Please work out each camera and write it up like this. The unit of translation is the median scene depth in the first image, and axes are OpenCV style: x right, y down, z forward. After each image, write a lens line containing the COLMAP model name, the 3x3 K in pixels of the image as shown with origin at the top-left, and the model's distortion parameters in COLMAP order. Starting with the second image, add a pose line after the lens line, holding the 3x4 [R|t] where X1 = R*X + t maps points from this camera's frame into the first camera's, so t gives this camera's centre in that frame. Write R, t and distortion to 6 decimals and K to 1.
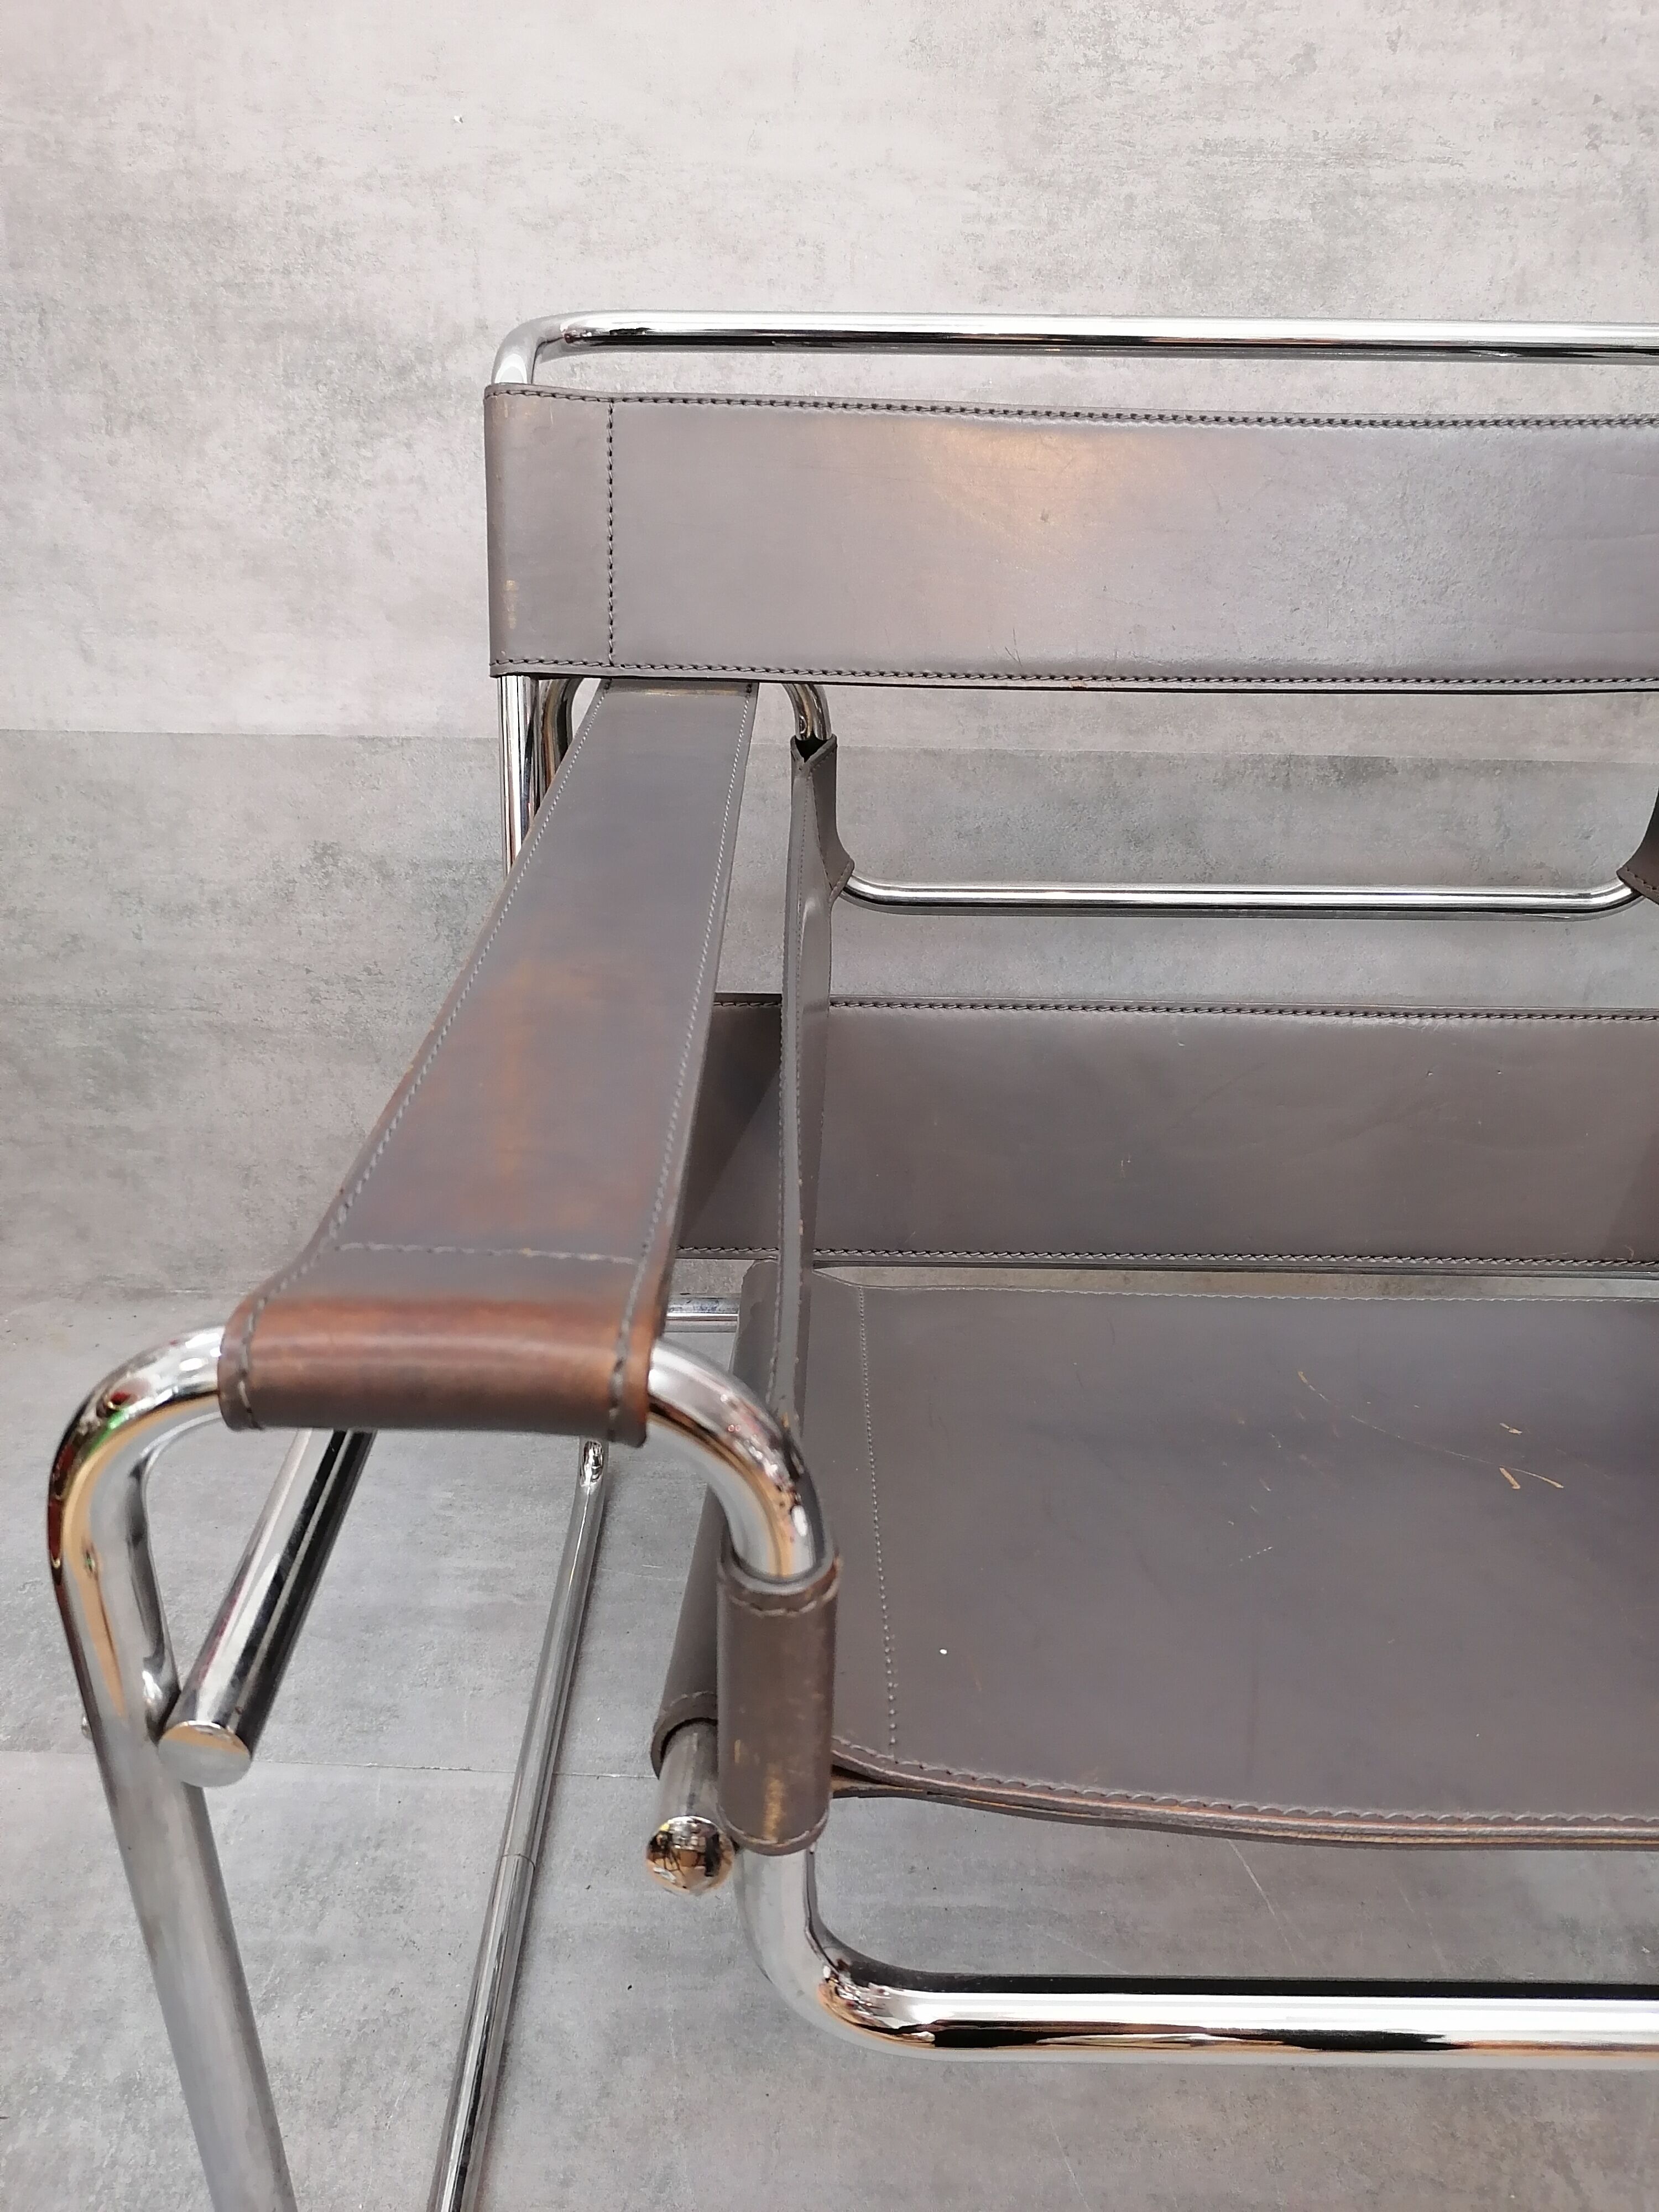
lens RADIAL K [[1672.7, 0, 829.9], [0, 1672.7, 1104.1], [0, 0, 1]] dist [-0.004061, 0.009044]
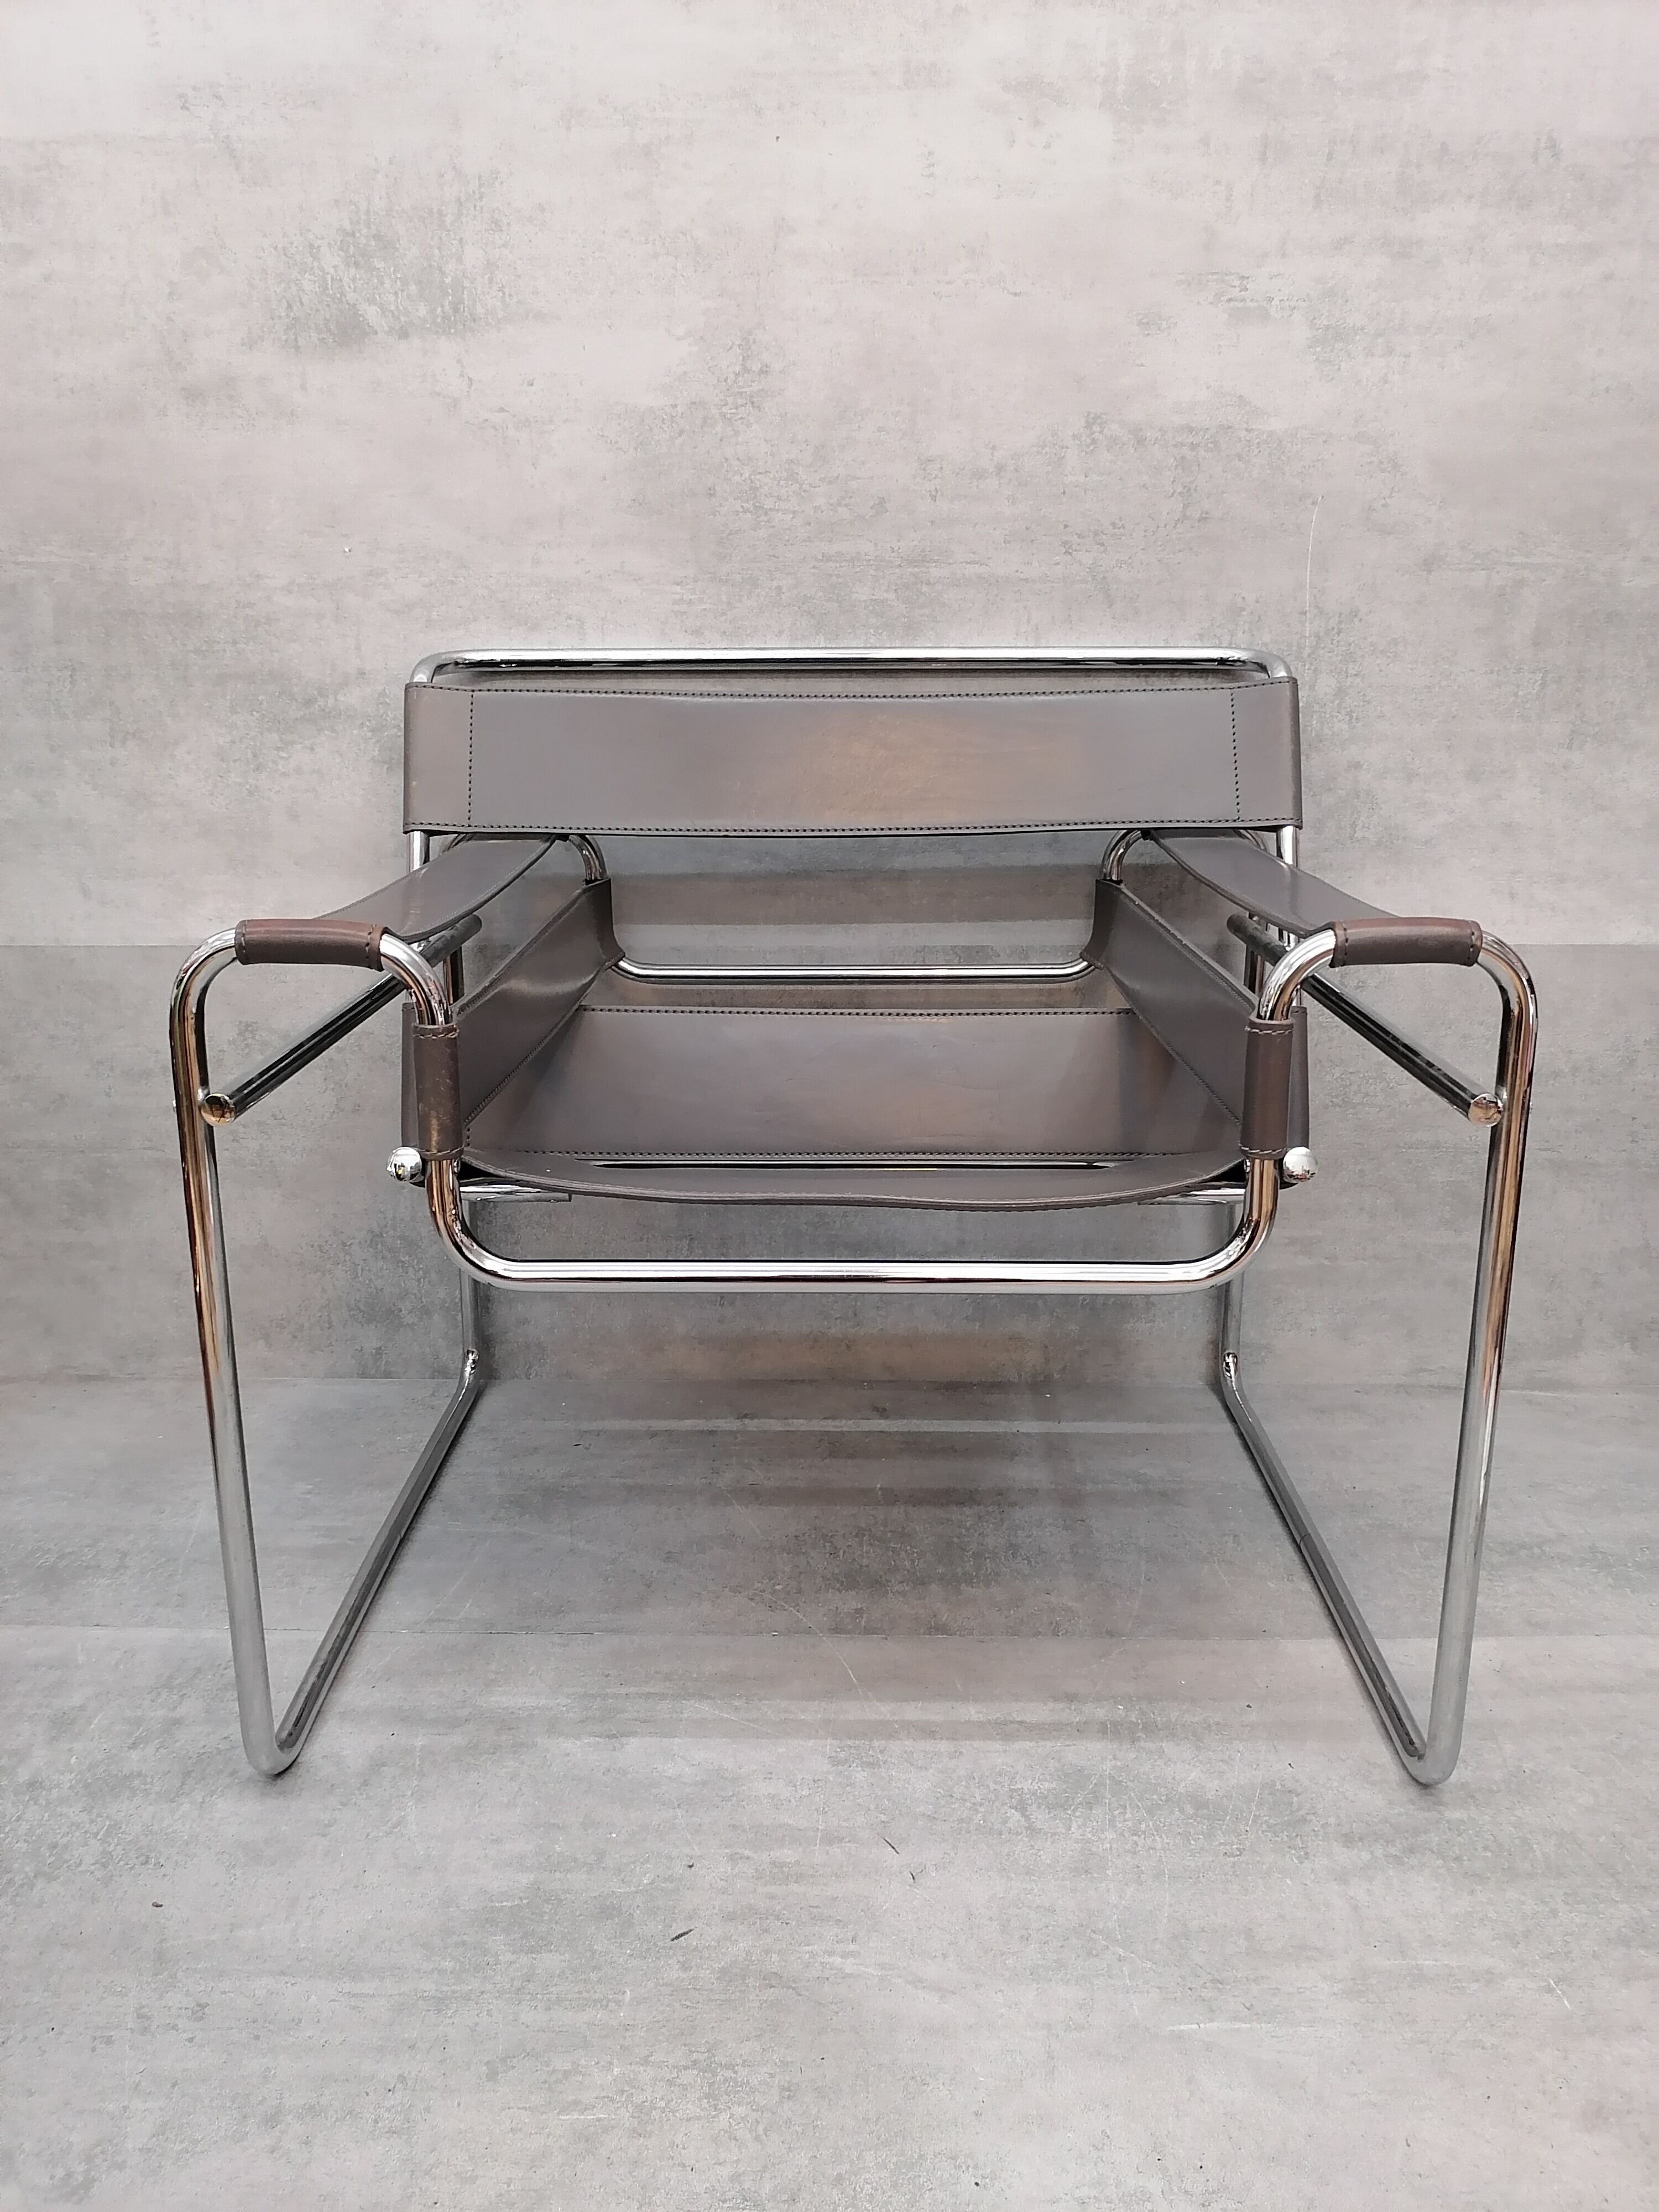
lens RADIAL K [[1660.4, 0, 830.5], [0, 1660.4, 1104.7], [0, 0, 1]] dist [-0.009036, 0.013599]
pose [[0.999782, -0.019599, 0.007163, 0.205240], [0.020687, 0.975881, -0.217322, 0.261494], [-0.002731, 0.217423, 0.976074, -0.399136]]
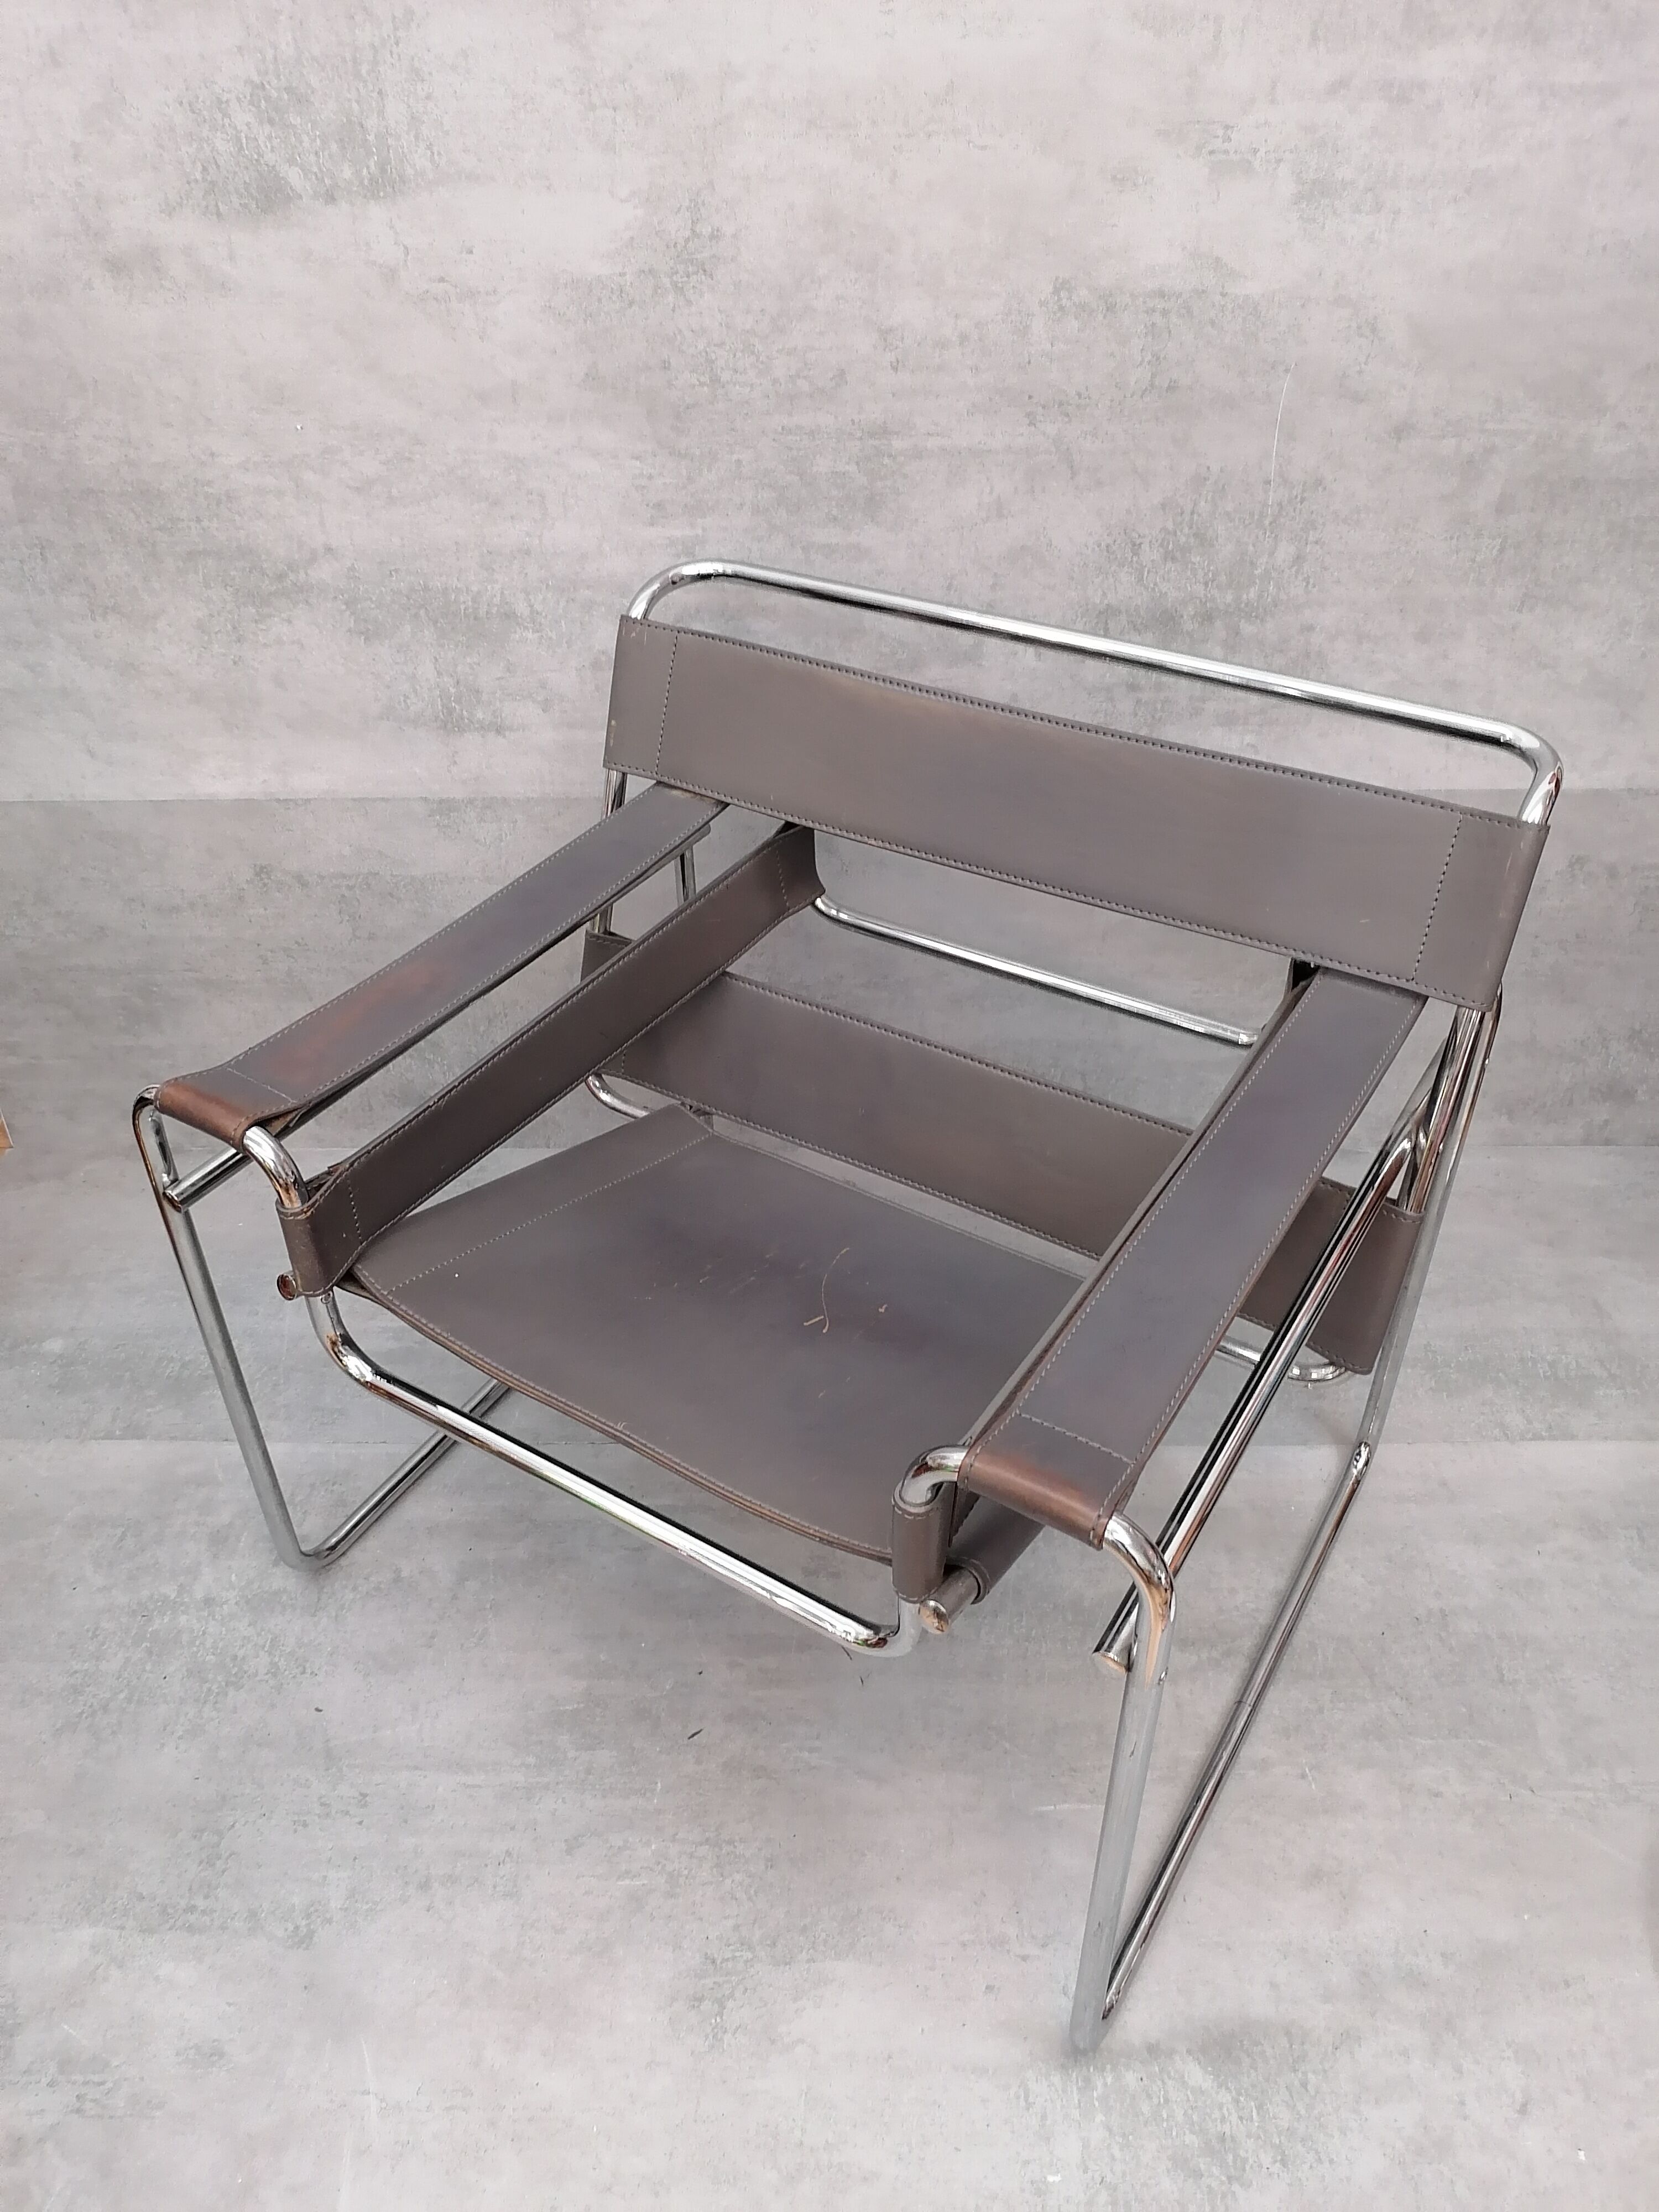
lens RADIAL K [[1662.3, 0, 826.7], [0, 1662.3, 1101.5], [0, 0, 1]] dist [-0.006145, 0.011040]
pose [[0.999457, -0.031956, -0.008044, 0.251273], [0.032860, 0.984873, 0.170131, -0.216163], [0.002486, -0.170303, 0.985389, -0.603047]]
